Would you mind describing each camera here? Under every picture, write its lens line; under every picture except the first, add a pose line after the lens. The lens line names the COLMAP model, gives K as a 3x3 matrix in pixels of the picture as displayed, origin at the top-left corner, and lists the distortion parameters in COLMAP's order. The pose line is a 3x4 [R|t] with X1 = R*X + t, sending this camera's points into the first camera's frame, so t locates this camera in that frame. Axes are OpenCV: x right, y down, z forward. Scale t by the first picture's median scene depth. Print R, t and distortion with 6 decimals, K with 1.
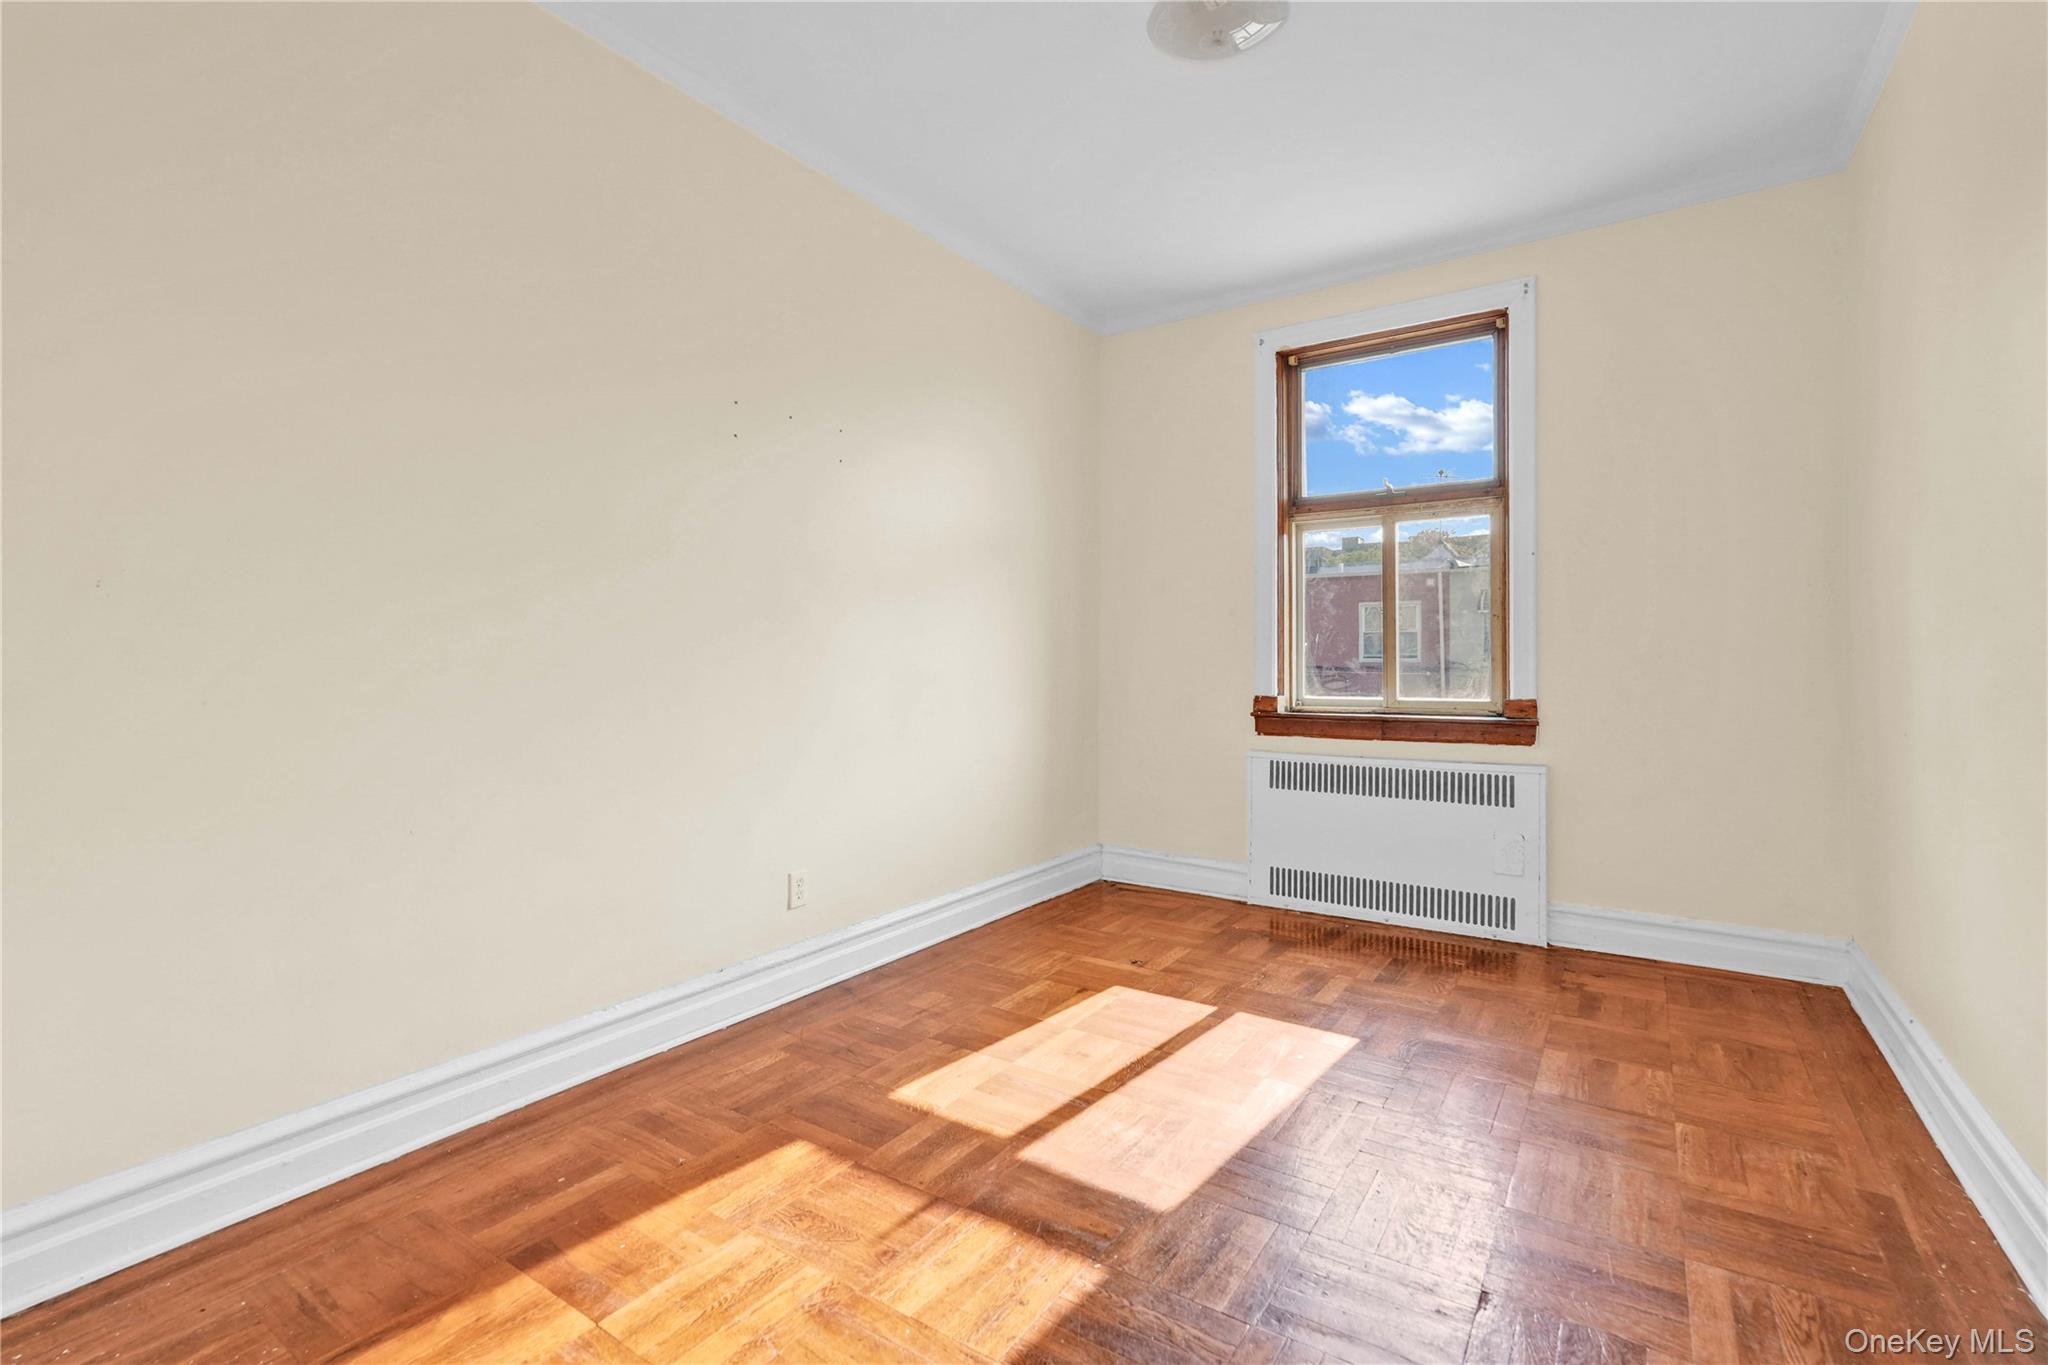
lens RADIAL K [[905.5, 0, 1029.2], [0, 905.5, 668.2], [0, 0, 1]] dist [0.002122, 0.000553]
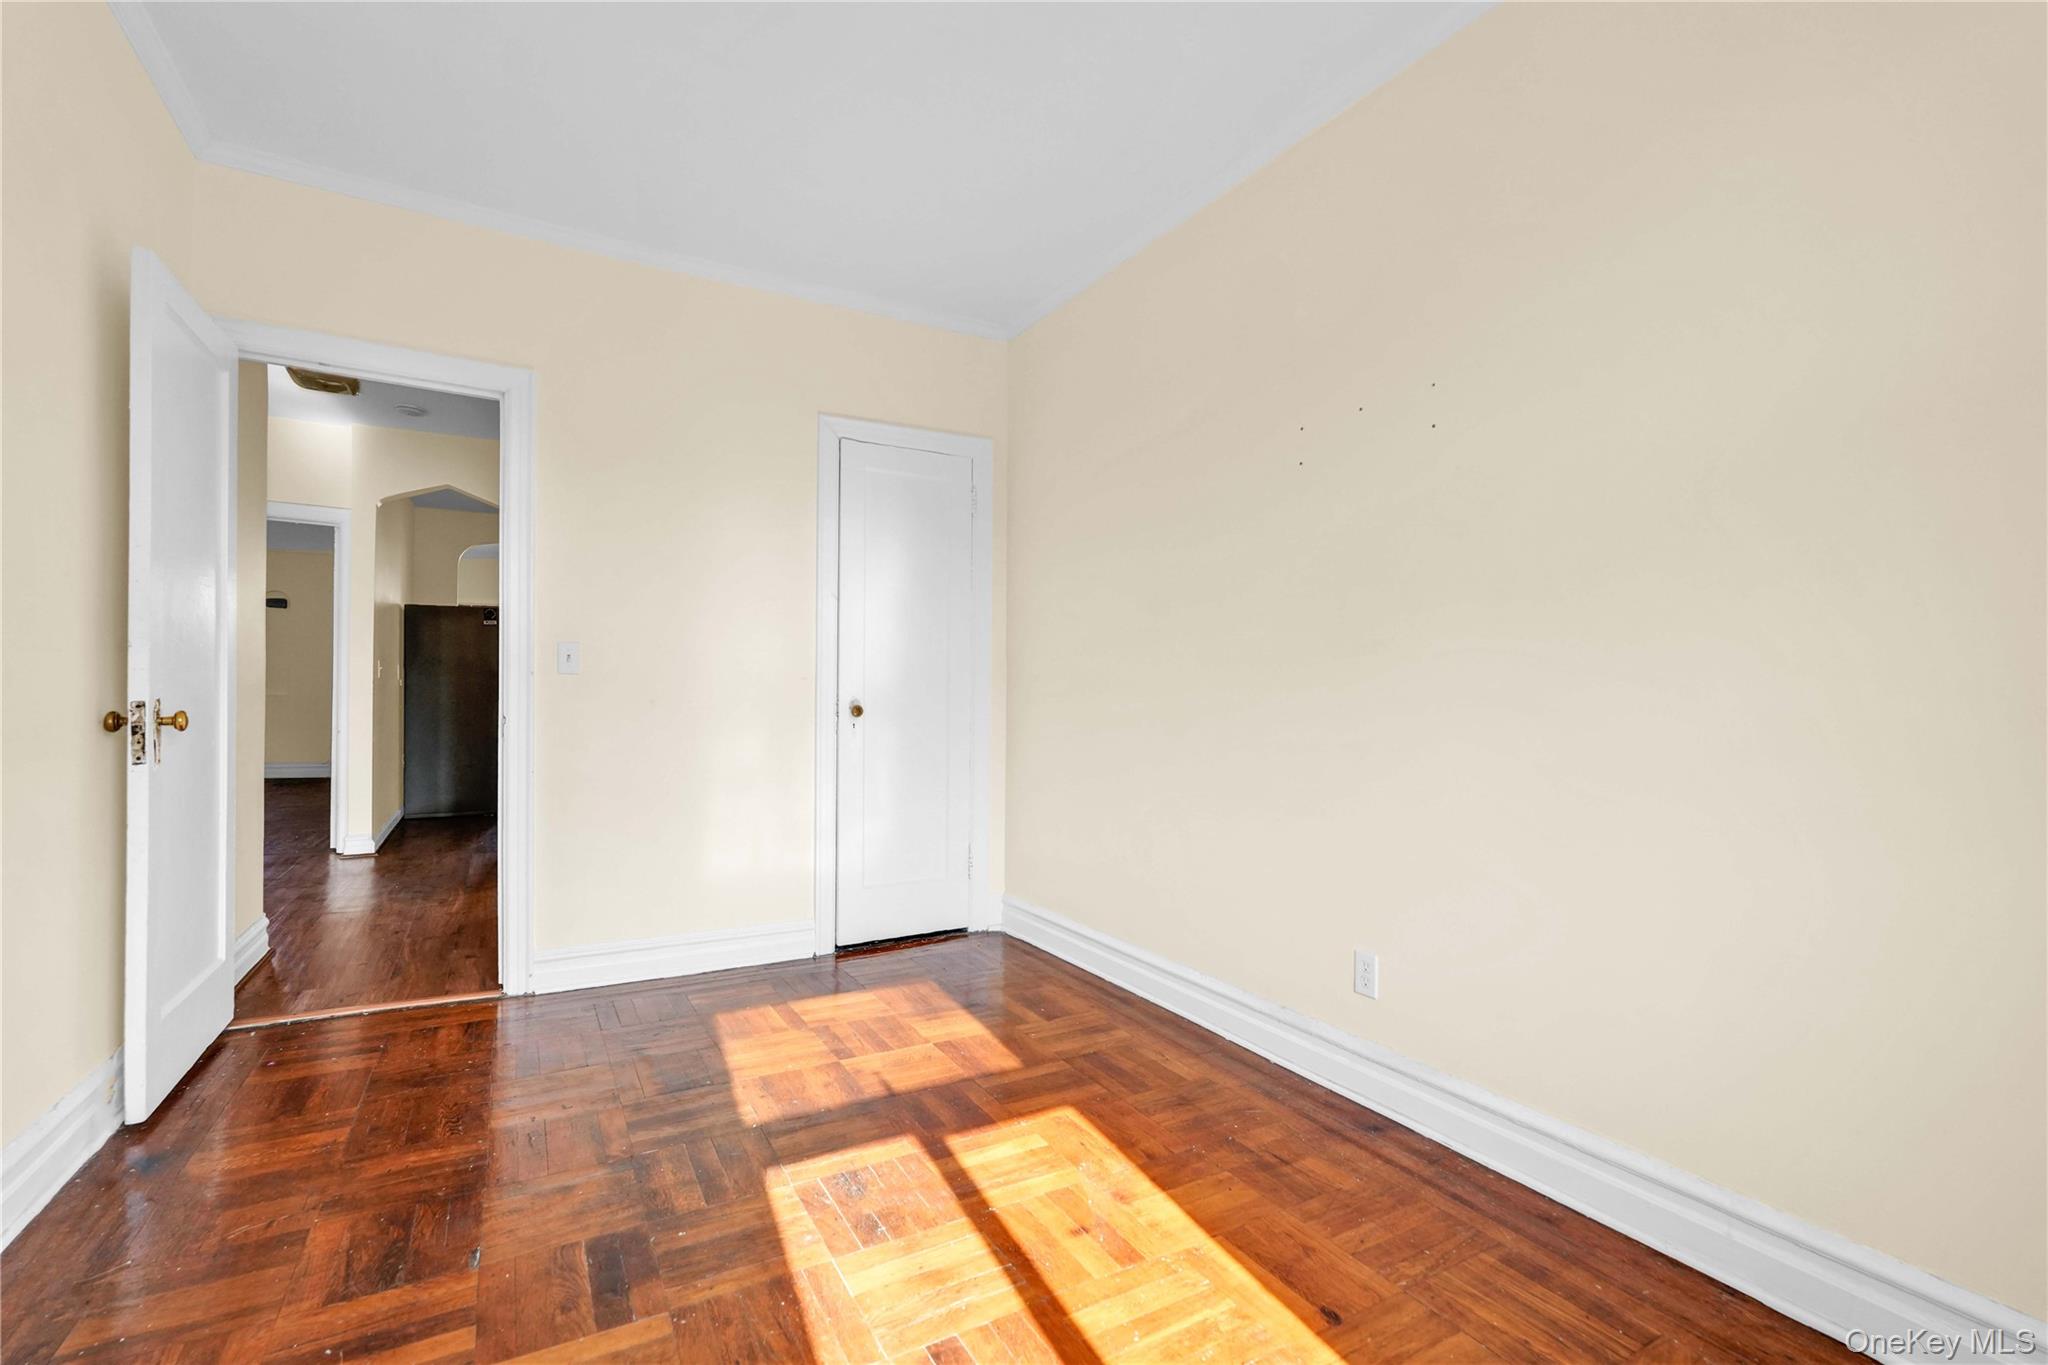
lens RADIAL K [[893.4, 0, 1025.4], [0, 893.4, 693.9], [0, 0, 1]] dist [-0.001241, 0.000682]
pose [[-0.437358, -0.004437, -0.899276, 0.800722], [-0.014742, 0.999889, 0.002236, -0.013653], [0.899166, 0.014235, -0.437375, 1.386530]]
